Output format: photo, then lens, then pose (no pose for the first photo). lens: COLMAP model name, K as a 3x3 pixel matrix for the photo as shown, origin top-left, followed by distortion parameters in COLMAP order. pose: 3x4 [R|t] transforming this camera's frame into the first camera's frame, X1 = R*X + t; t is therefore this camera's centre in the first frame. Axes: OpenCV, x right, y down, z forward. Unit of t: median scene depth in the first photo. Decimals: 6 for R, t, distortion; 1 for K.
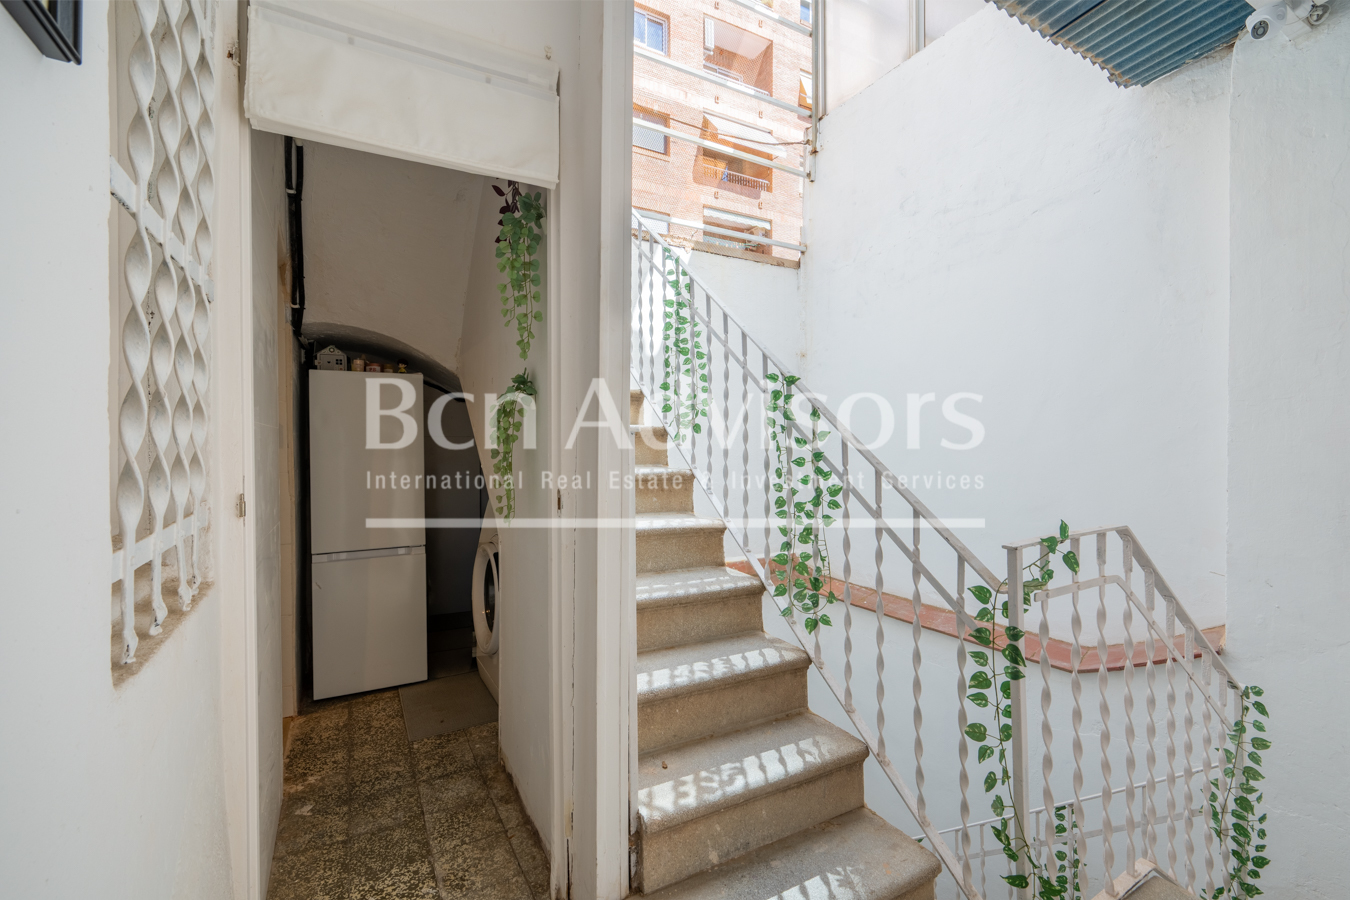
lens RADIAL K [[587.0, 0, 674.9], [0, 587.0, 449.0], [0, 0, 1]] dist [-0.000608, -0.000381]
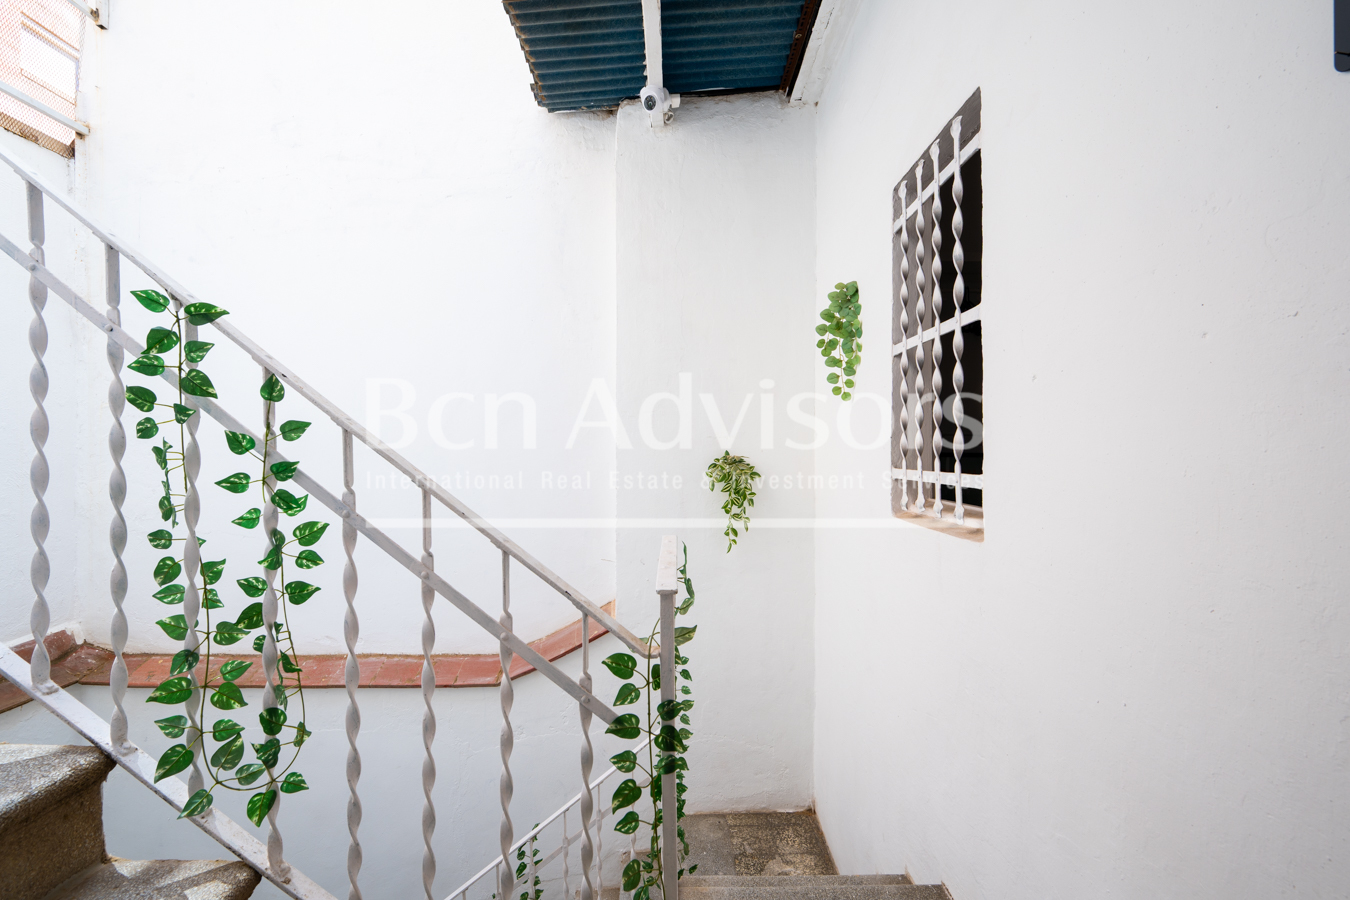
lens RADIAL K [[587.0, 0, 671.2], [0, 587.0, 450.6], [0, 0, 1]] dist [-0.000608, -0.000381]
pose [[0.490694, -0.001187, 0.871331, -0.031964], [0.007067, 0.999972, -0.002618, -0.000709], [-0.871303, 0.007442, 0.490688, 0.430878]]
